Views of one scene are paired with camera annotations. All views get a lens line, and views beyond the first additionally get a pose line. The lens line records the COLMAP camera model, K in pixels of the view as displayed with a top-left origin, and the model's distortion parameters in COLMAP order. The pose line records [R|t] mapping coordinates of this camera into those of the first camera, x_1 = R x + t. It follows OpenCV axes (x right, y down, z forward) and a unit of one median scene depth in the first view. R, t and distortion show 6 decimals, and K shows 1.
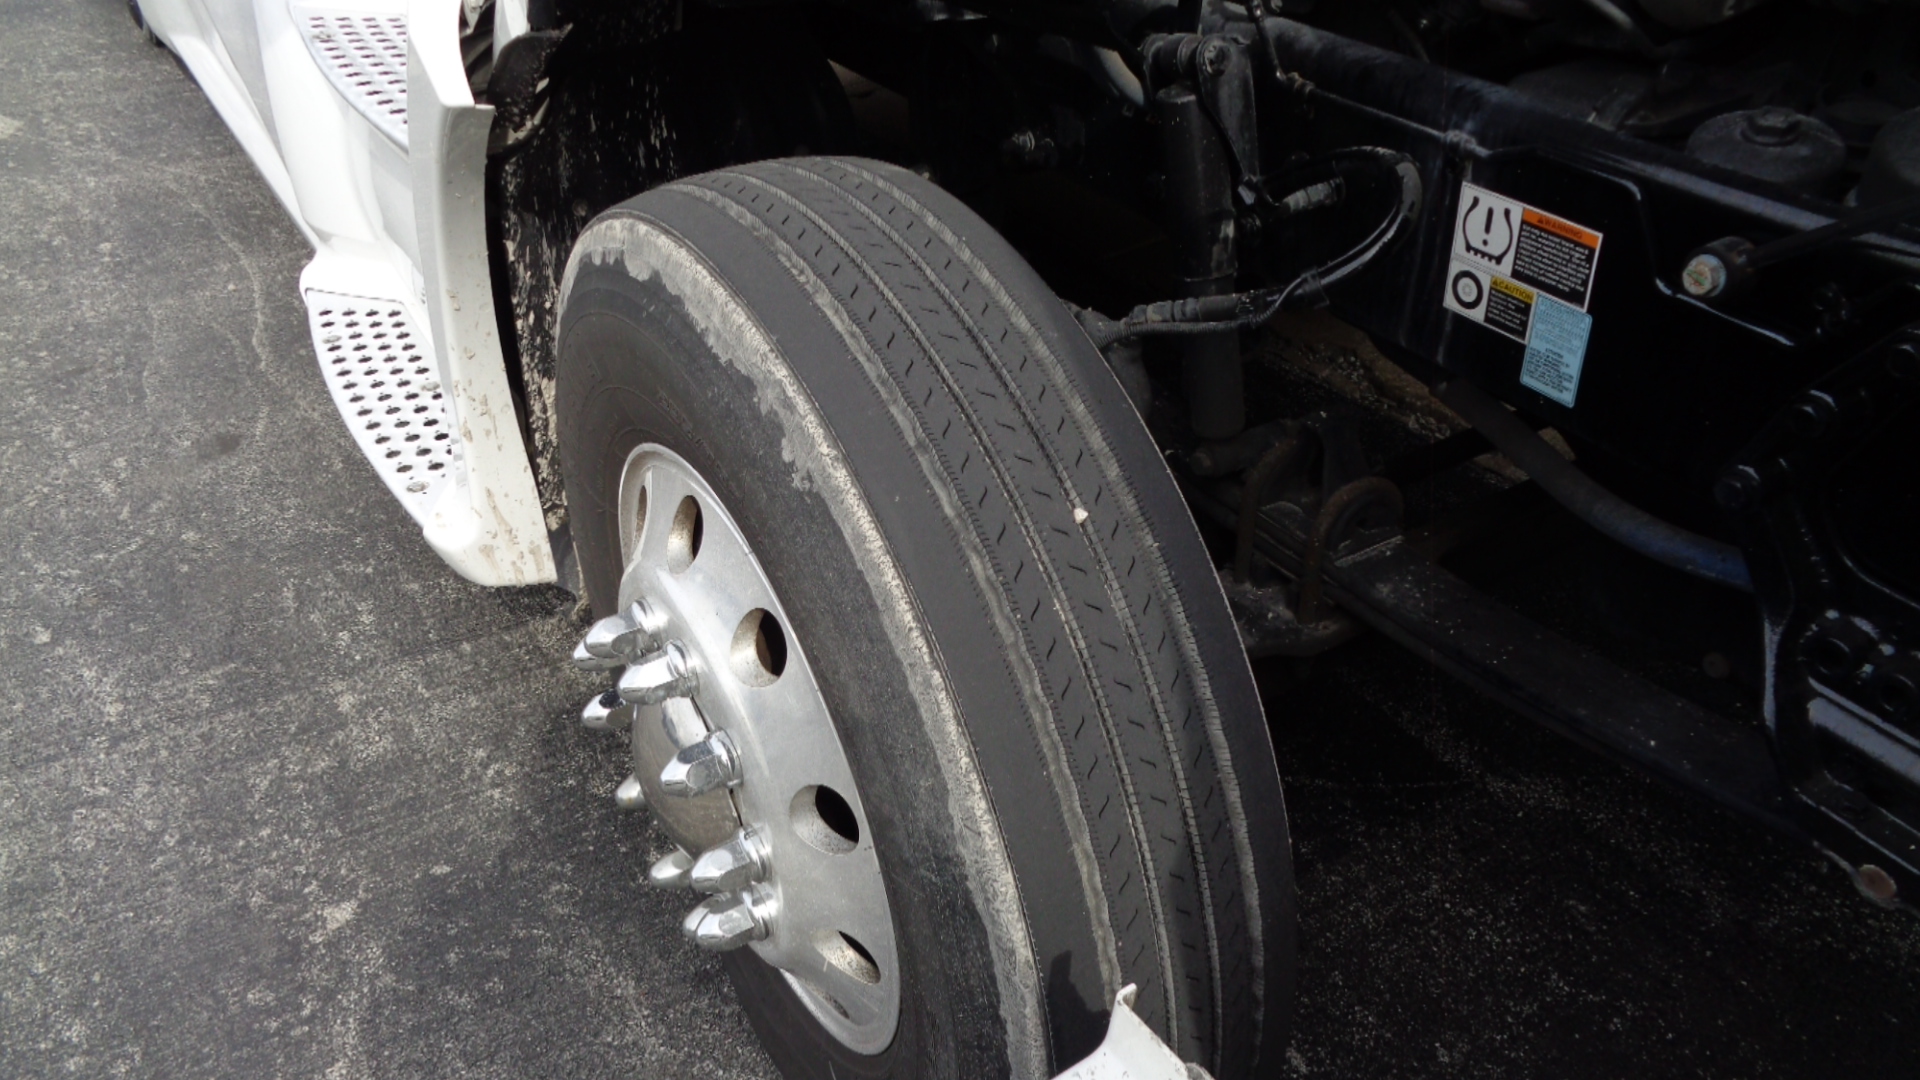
lens RADIAL K [[1446.7, 0, 965.3], [0, 1446.7, 545.0], [0, 0, 1]] dist [0.001239, -0.001472]
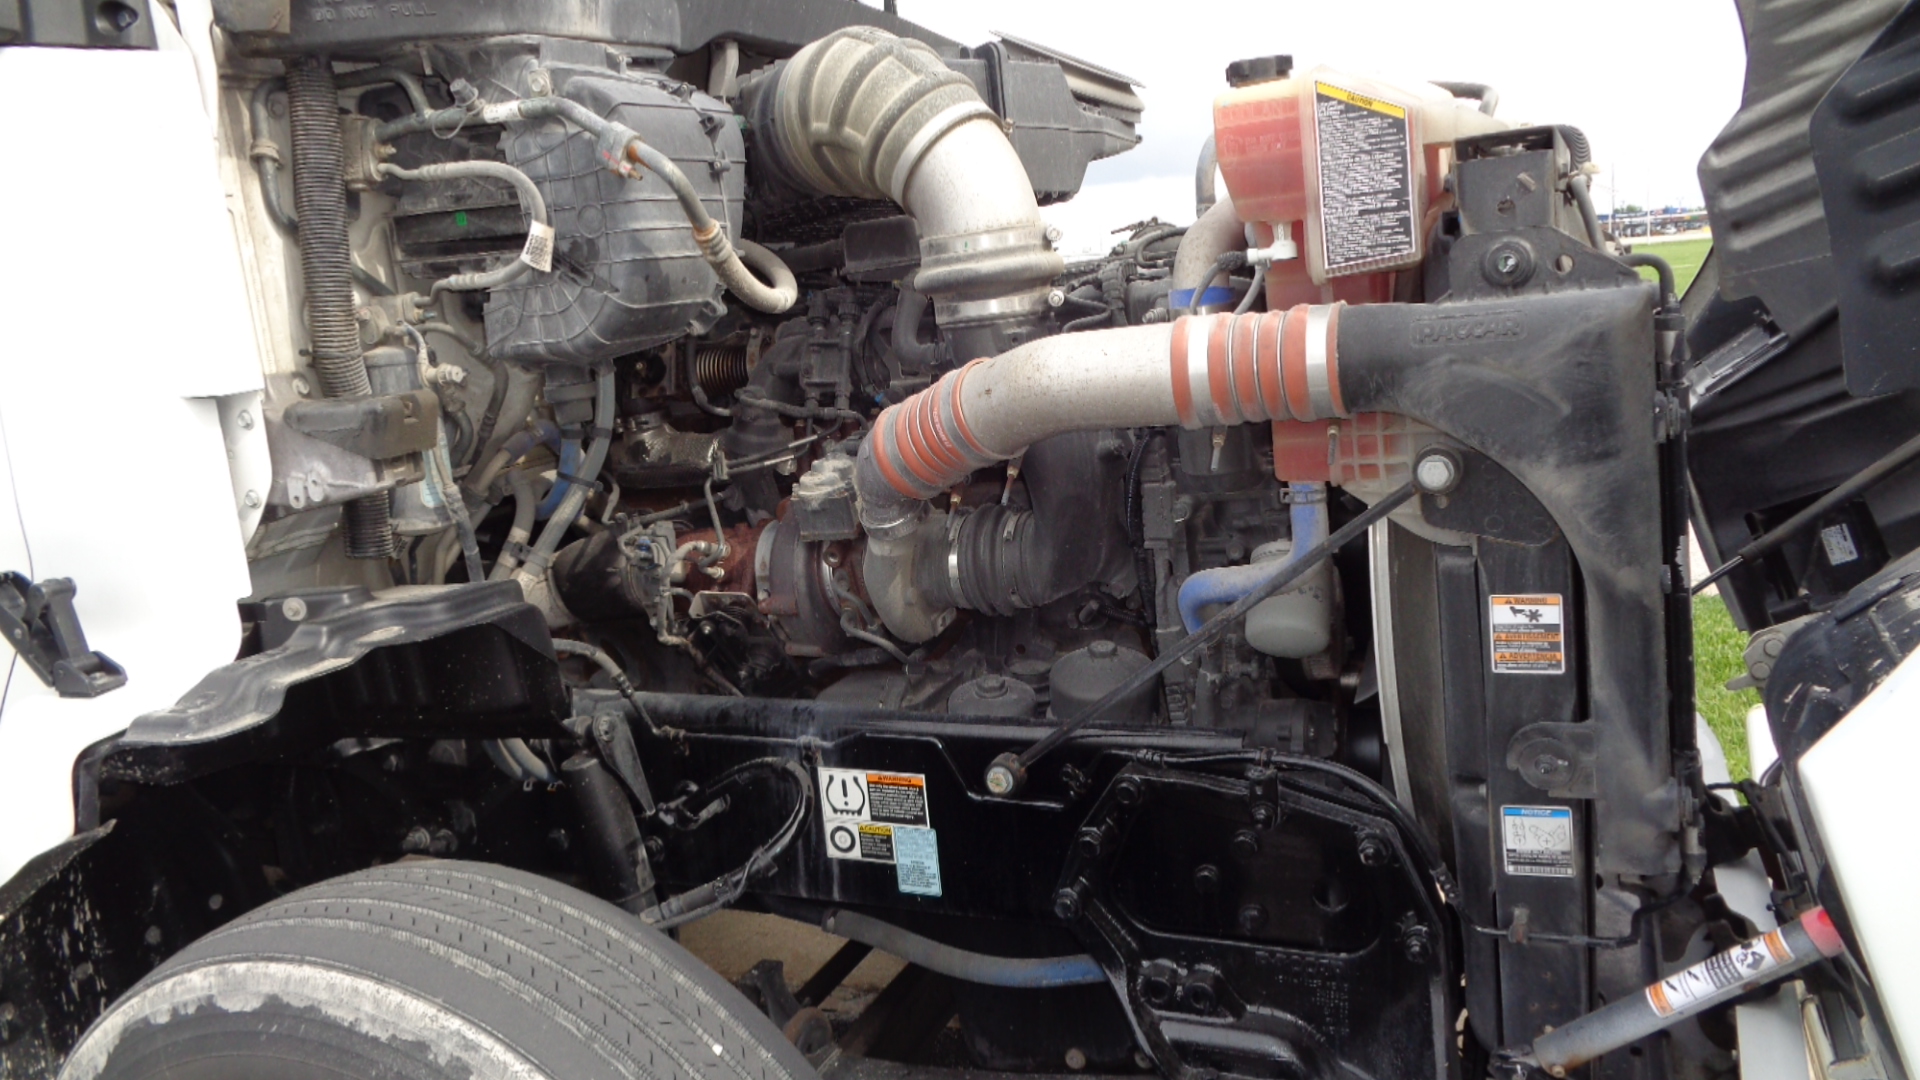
lens RADIAL K [[1446.7, 0, 965.3], [0, 1446.7, 545.0], [0, 0, 1]] dist [0.001239, -0.001472]
pose [[0.808657, -0.146643, 0.569710, -0.327535], [0.377207, 0.872400, -0.310860, 0.056943], [-0.451430, 0.466277, 0.760787, -0.259839]]
